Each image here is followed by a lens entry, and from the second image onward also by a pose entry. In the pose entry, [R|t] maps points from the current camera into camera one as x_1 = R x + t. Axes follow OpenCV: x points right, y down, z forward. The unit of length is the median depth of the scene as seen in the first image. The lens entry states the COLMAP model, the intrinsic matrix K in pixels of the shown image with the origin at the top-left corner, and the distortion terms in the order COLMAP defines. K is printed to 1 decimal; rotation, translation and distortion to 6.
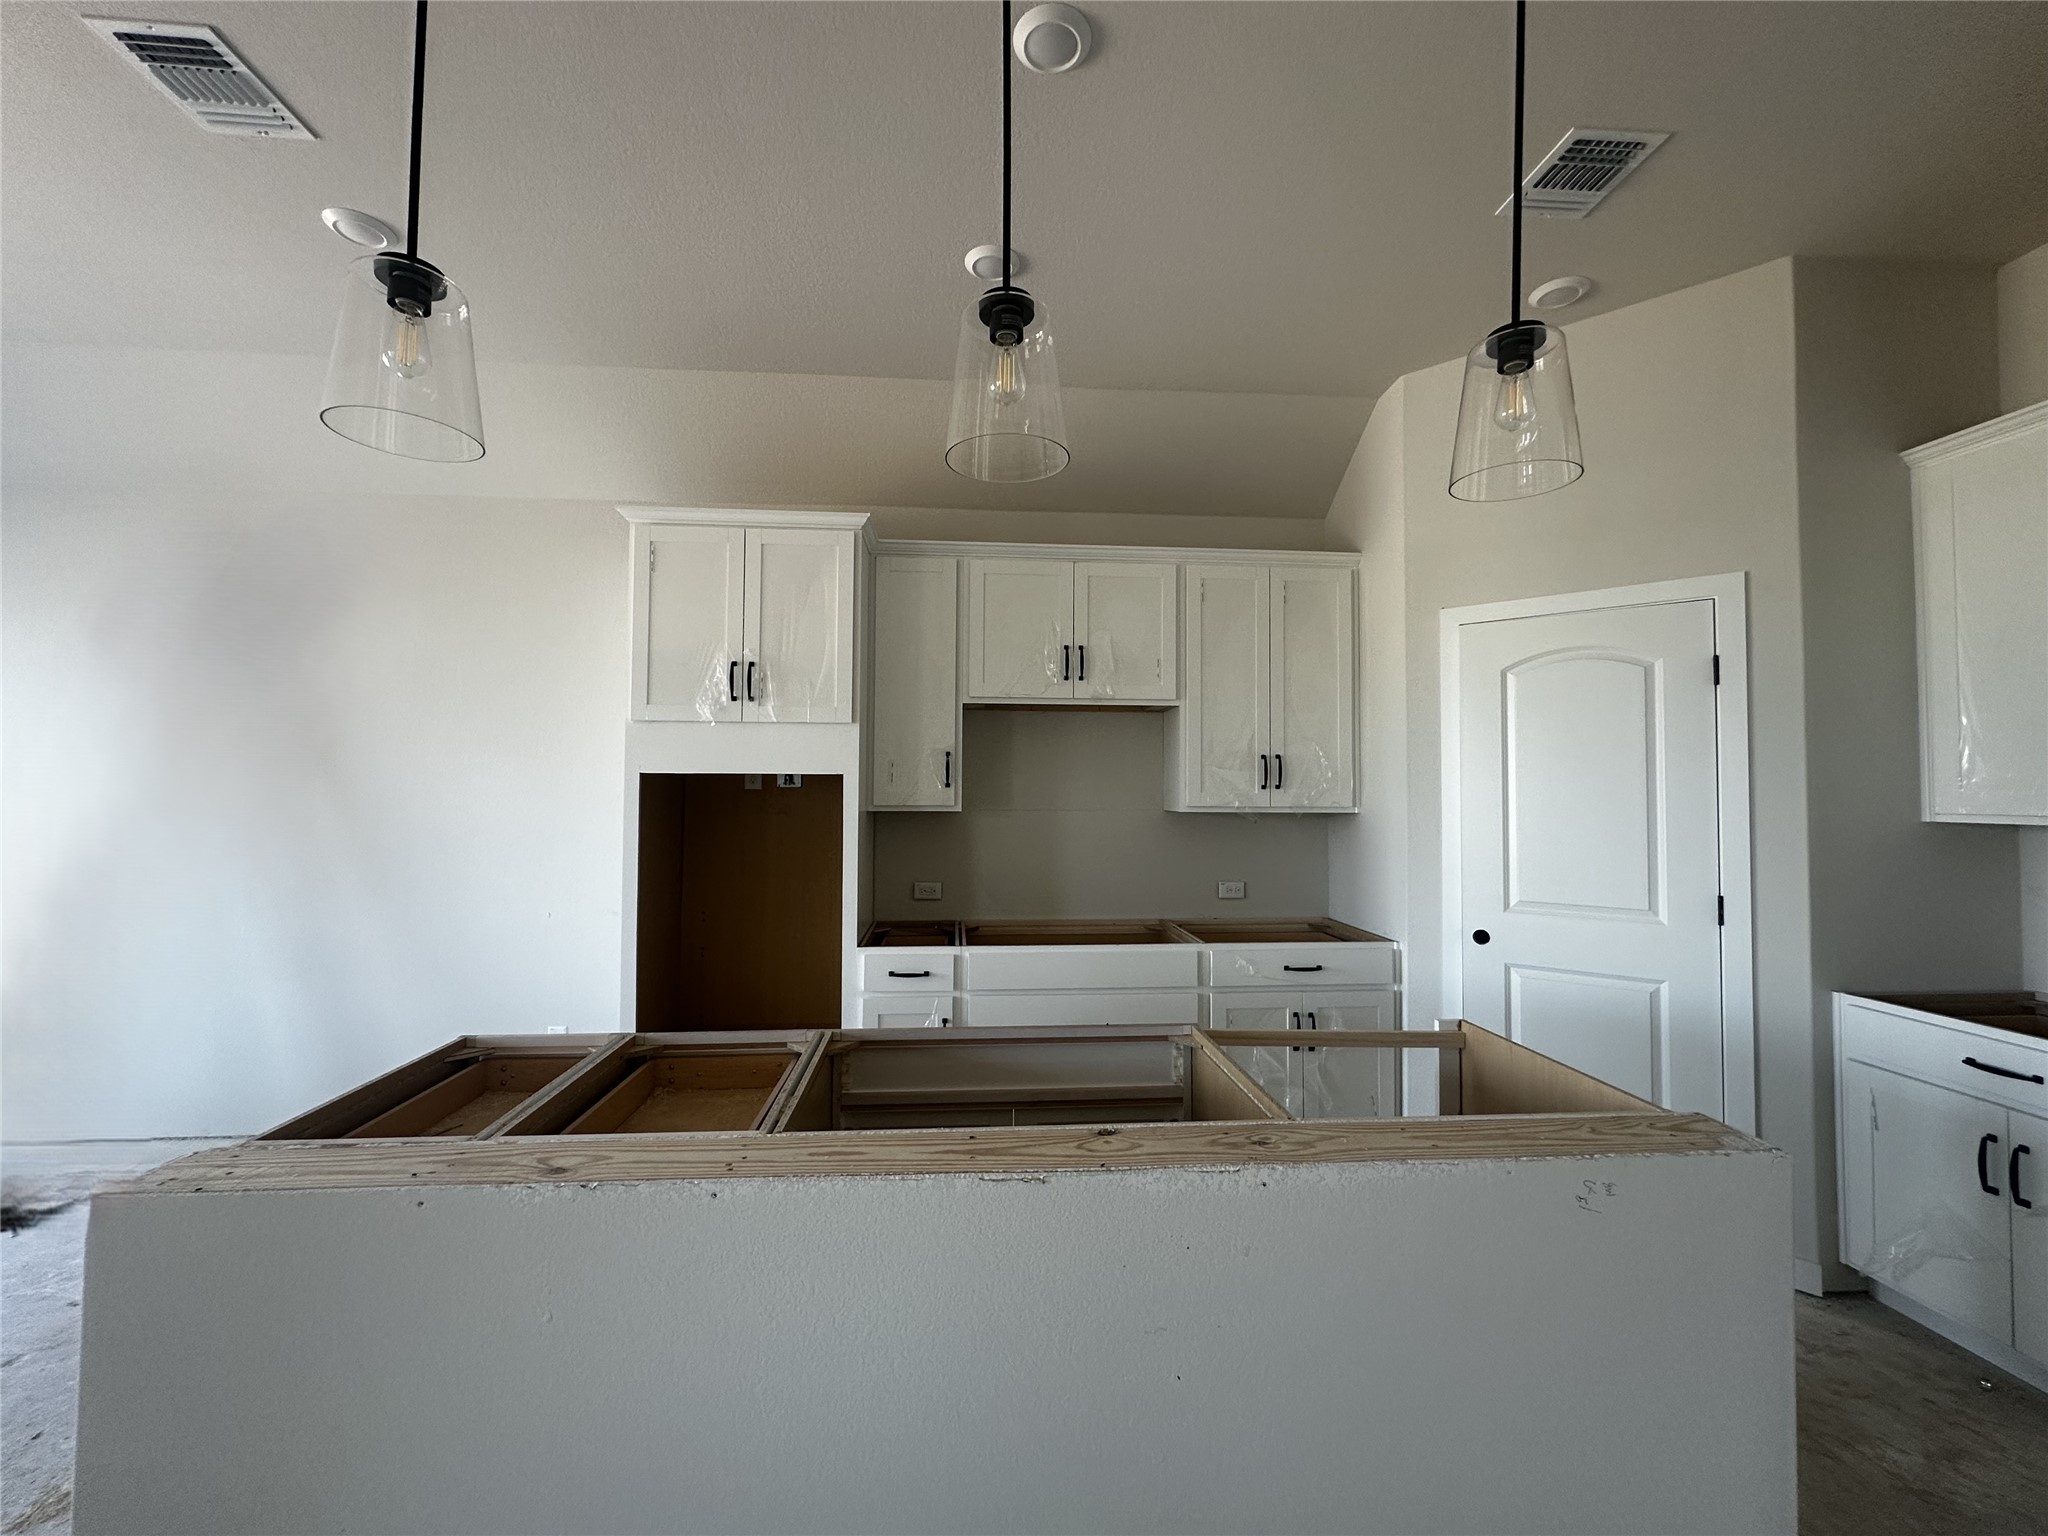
lens RADIAL K [[816.3, 0, 1024.0], [0, 816.3, 768.0], [0, 0, 1]] dist [-0.000965, -0.000184]
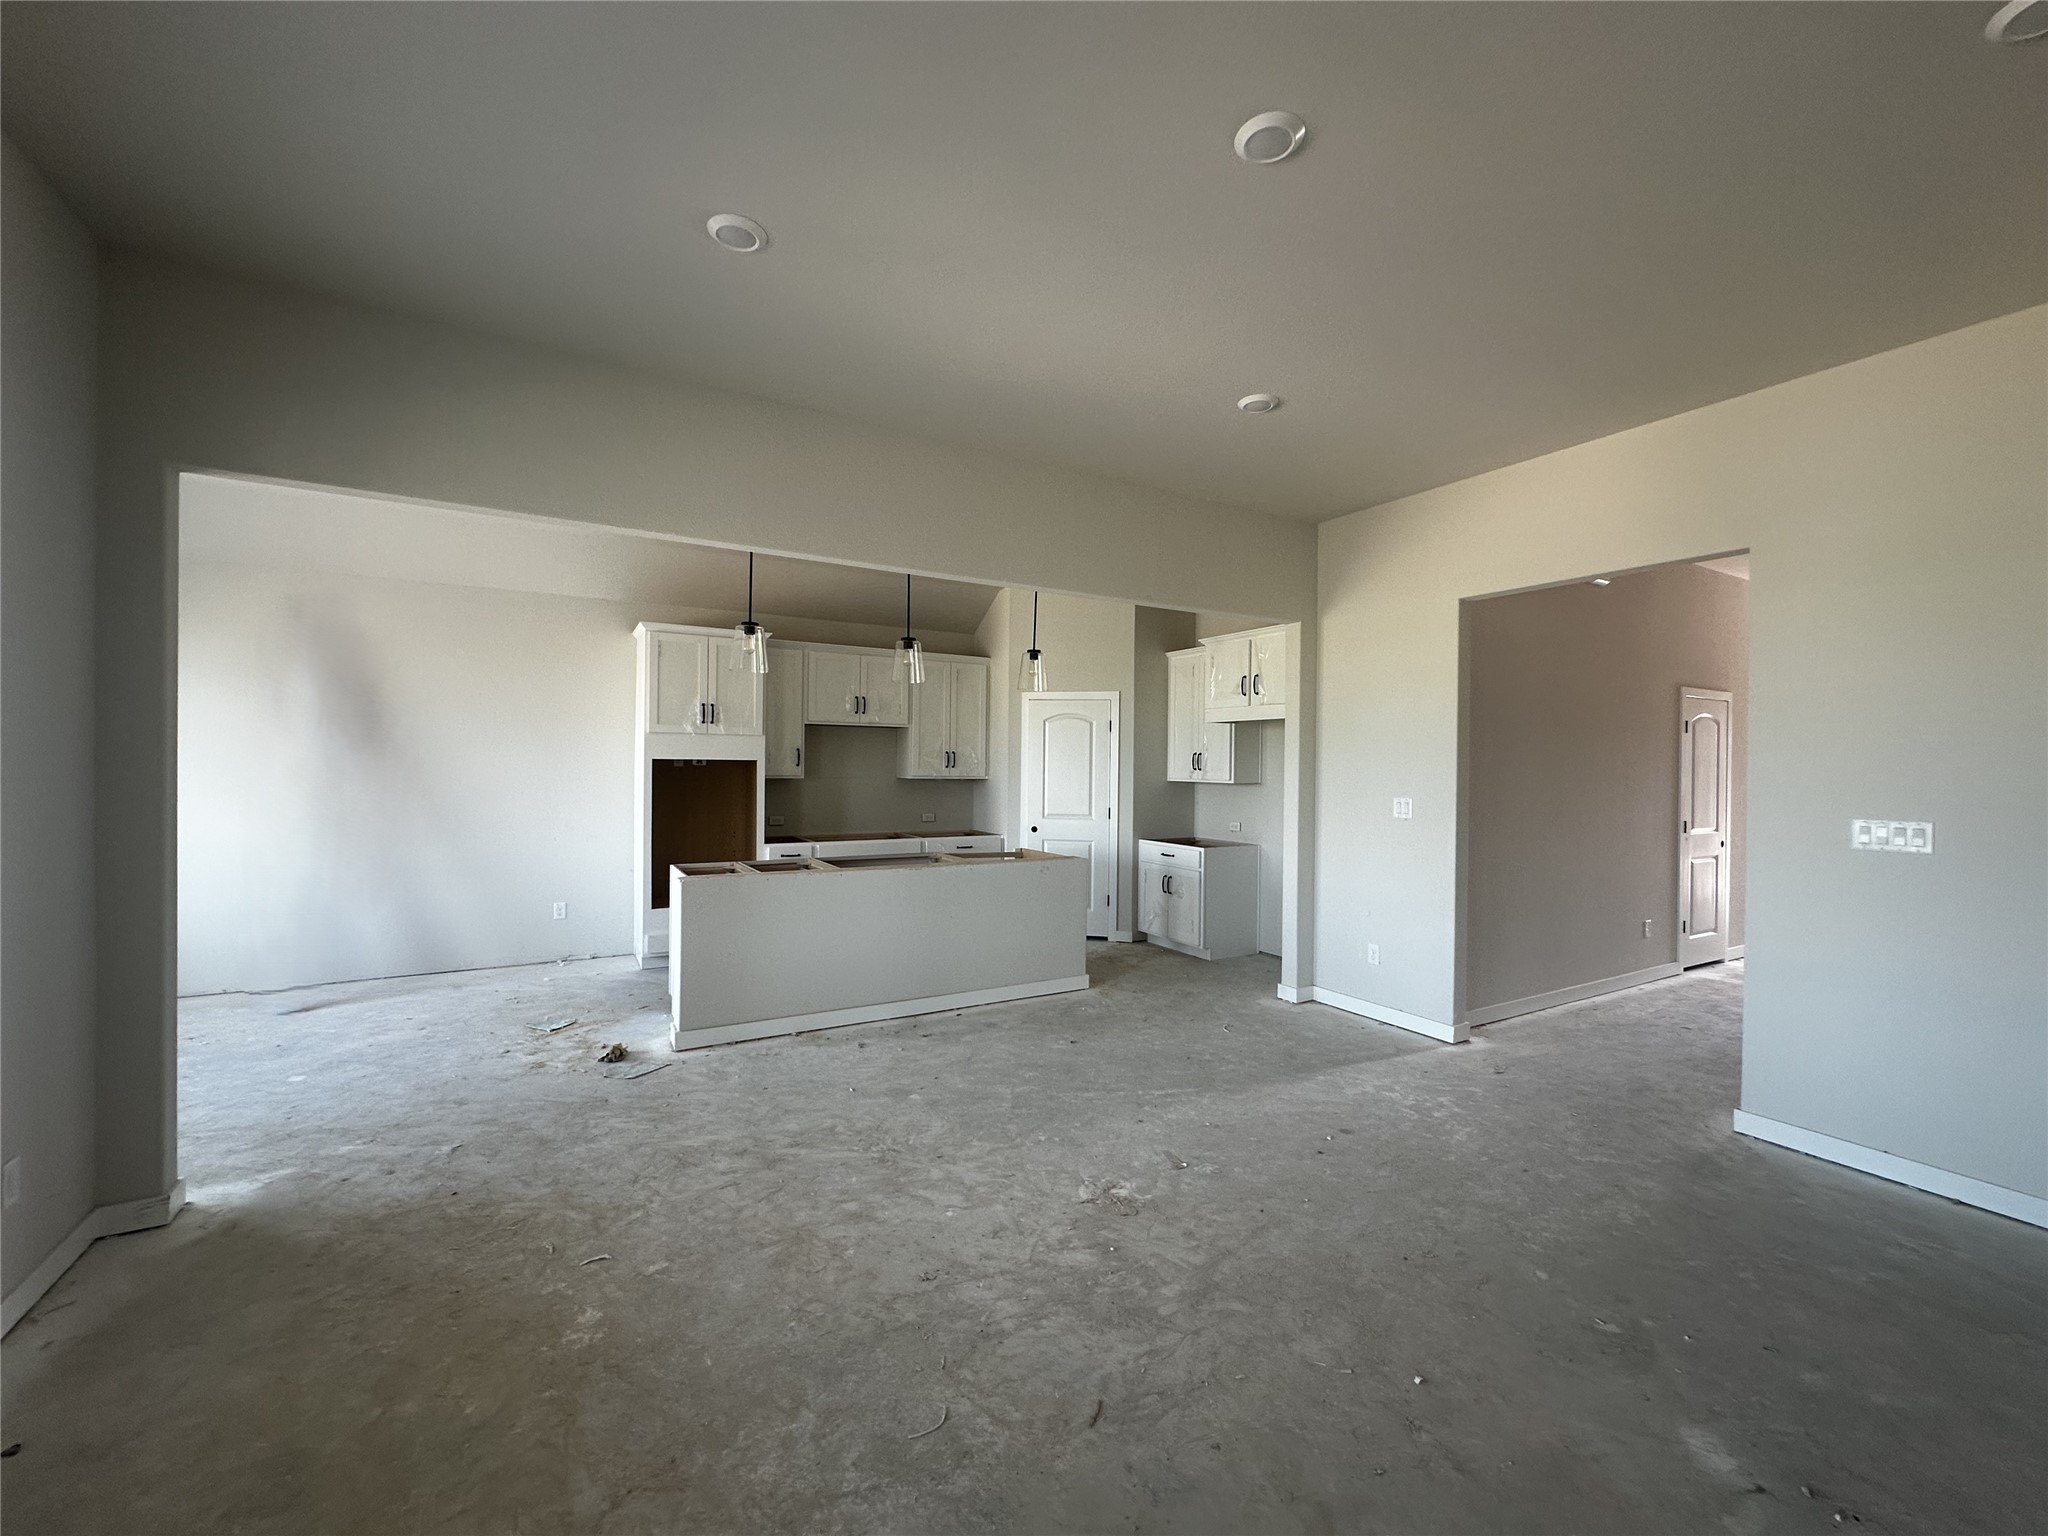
lens RADIAL K [[816.3, 0, 1024.0], [0, 816.3, 768.0], [0, 0, 1]] dist [-0.000965, -0.000184]
pose [[0.898376, 0.003652, 0.439212, -0.516095], [-0.018127, 0.999422, 0.028767, -0.043437], [-0.438853, -0.033805, 0.897923, -1.119754]]
